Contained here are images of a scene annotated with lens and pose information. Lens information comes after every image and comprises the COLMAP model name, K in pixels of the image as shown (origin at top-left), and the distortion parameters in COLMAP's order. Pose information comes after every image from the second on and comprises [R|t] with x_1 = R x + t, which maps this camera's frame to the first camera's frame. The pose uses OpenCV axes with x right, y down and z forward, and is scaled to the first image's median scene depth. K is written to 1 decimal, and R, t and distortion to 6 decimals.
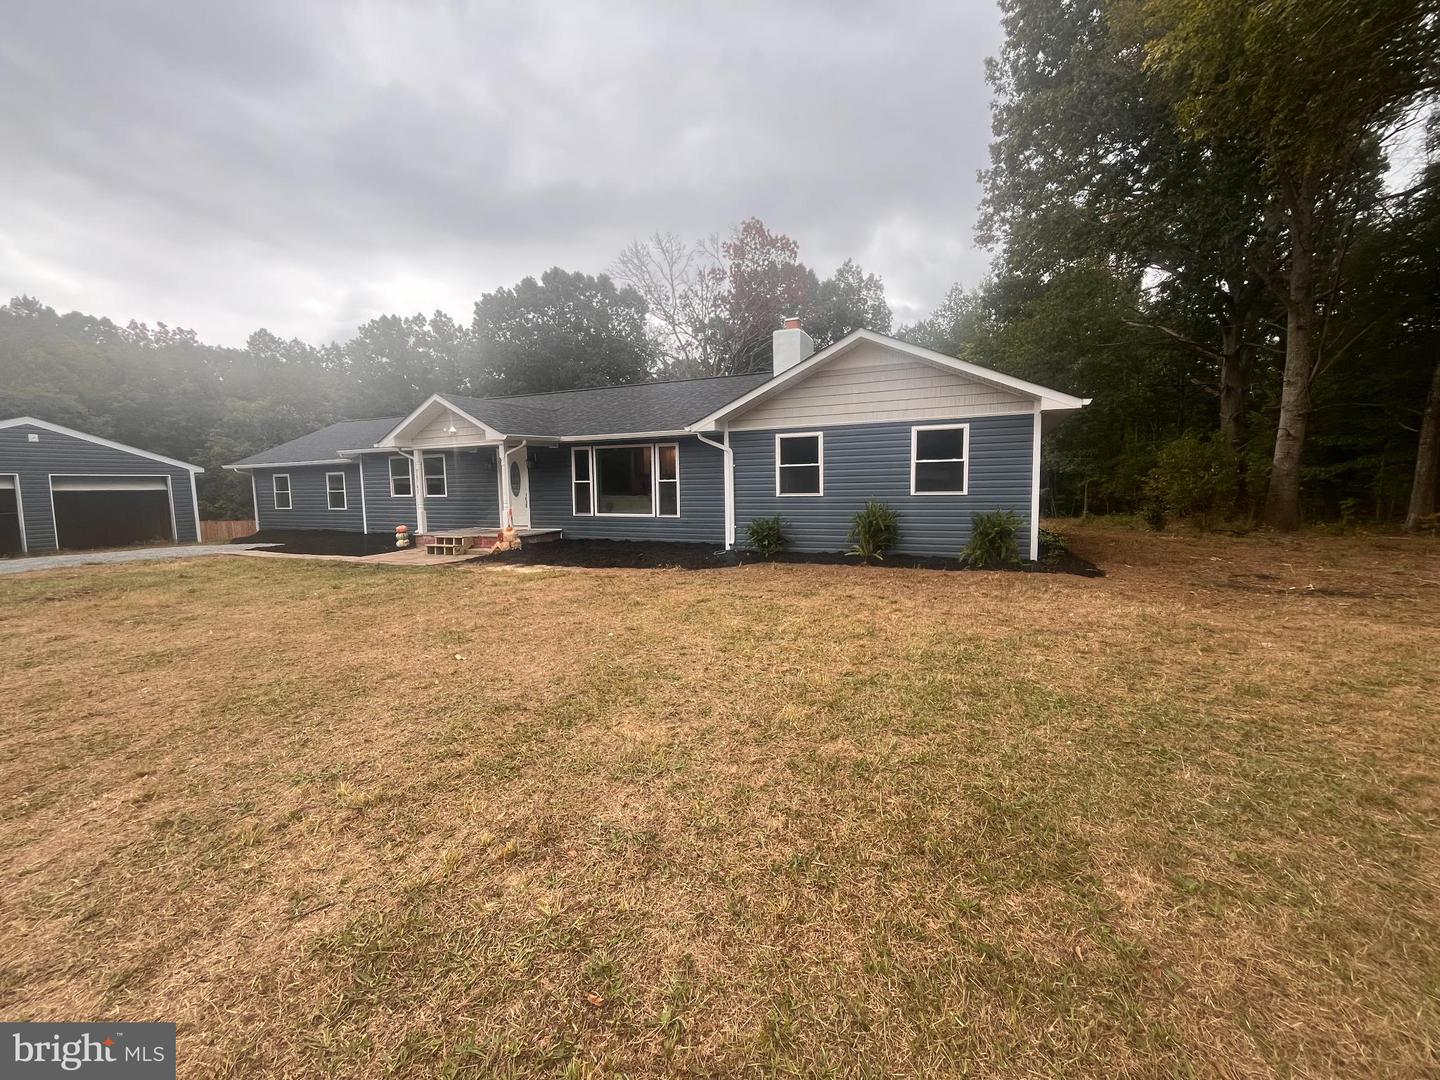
lens RADIAL K [[586.8, 0, 717.9], [0, 586.8, 540.9], [0, 0, 1]] dist [-0.003829, -0.000313]
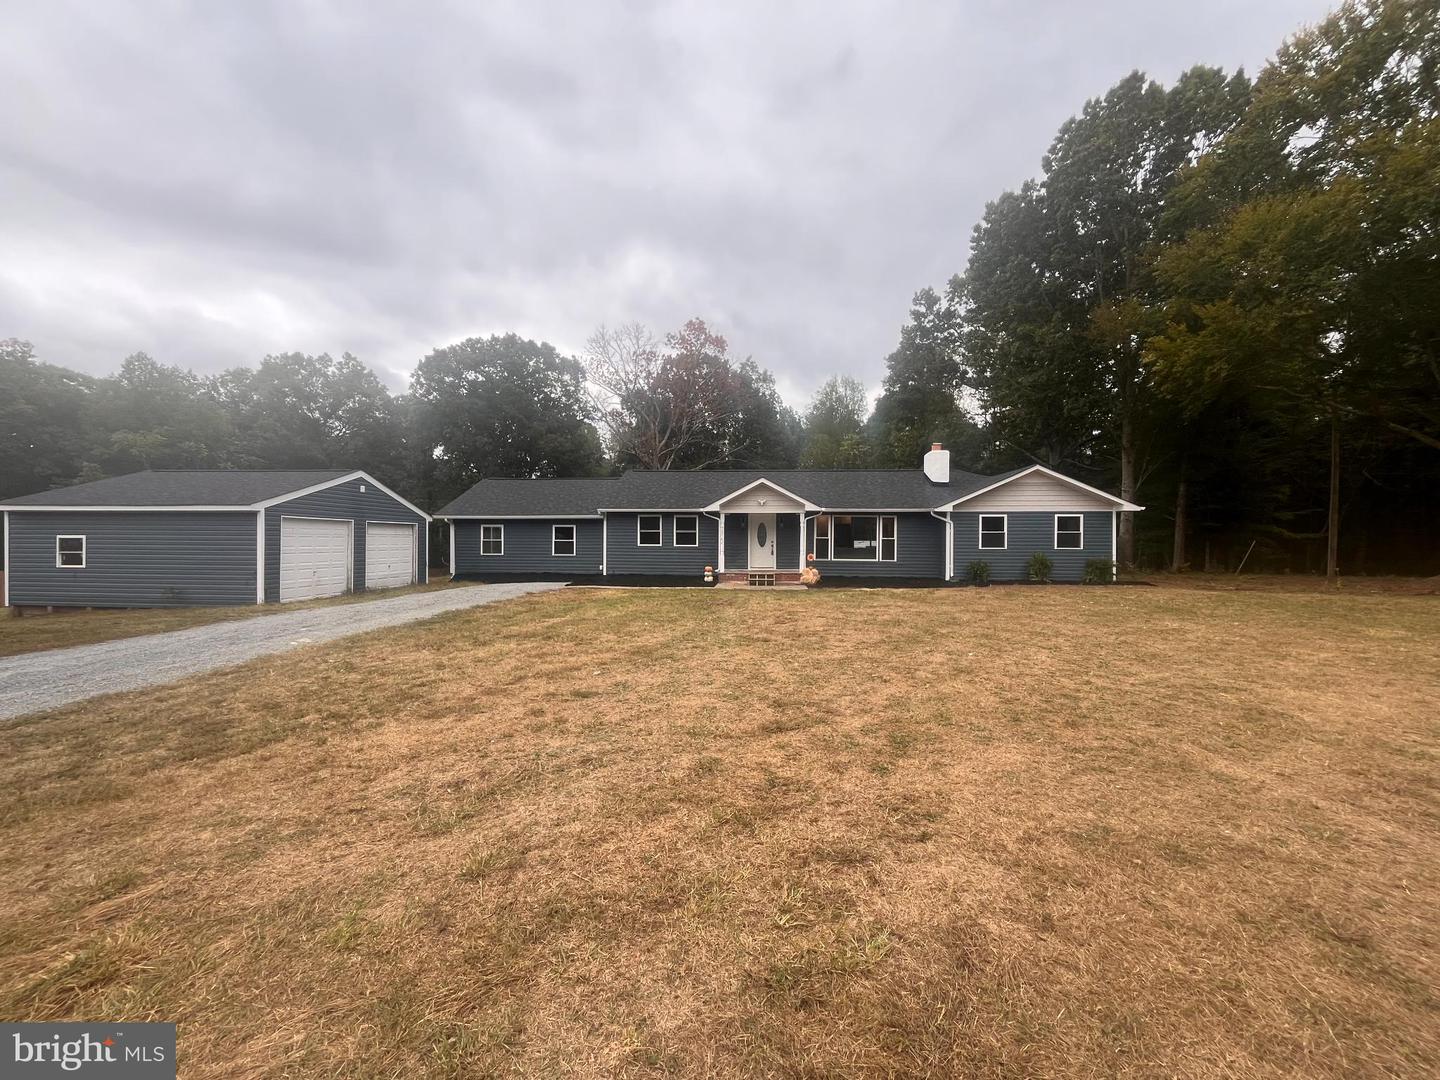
lens RADIAL K [[586.8, 0, 717.9], [0, 586.8, 540.9], [0, 0, 1]] dist [-0.003829, -0.000313]
pose [[0.942952, 0.018714, 0.332403, -1.054359], [0.012979, 0.995594, -0.092868, 0.046932], [-0.332676, 0.091884, 0.938554, -0.350770]]
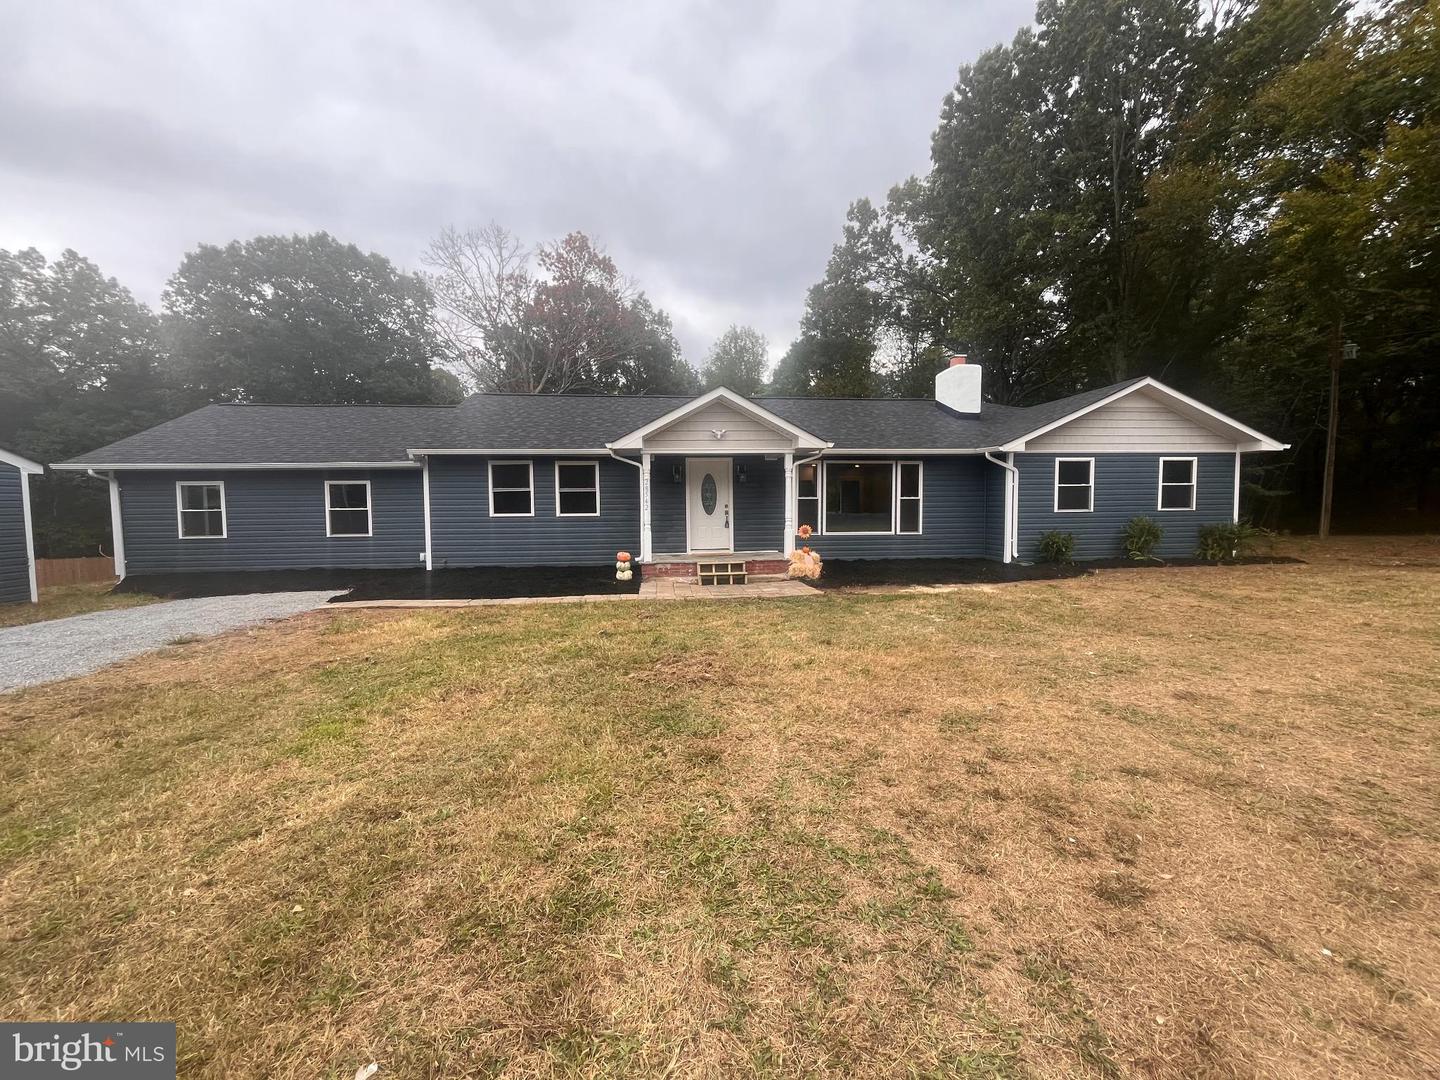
lens RADIAL K [[586.8, 0, 717.9], [0, 586.8, 540.9], [0, 0, 1]] dist [-0.003829, -0.000313]
pose [[0.862156, -0.022141, 0.506159, -0.876560], [0.045702, 0.998370, -0.034175, -0.009496], [-0.504577, 0.052597, 0.861763, 0.299971]]
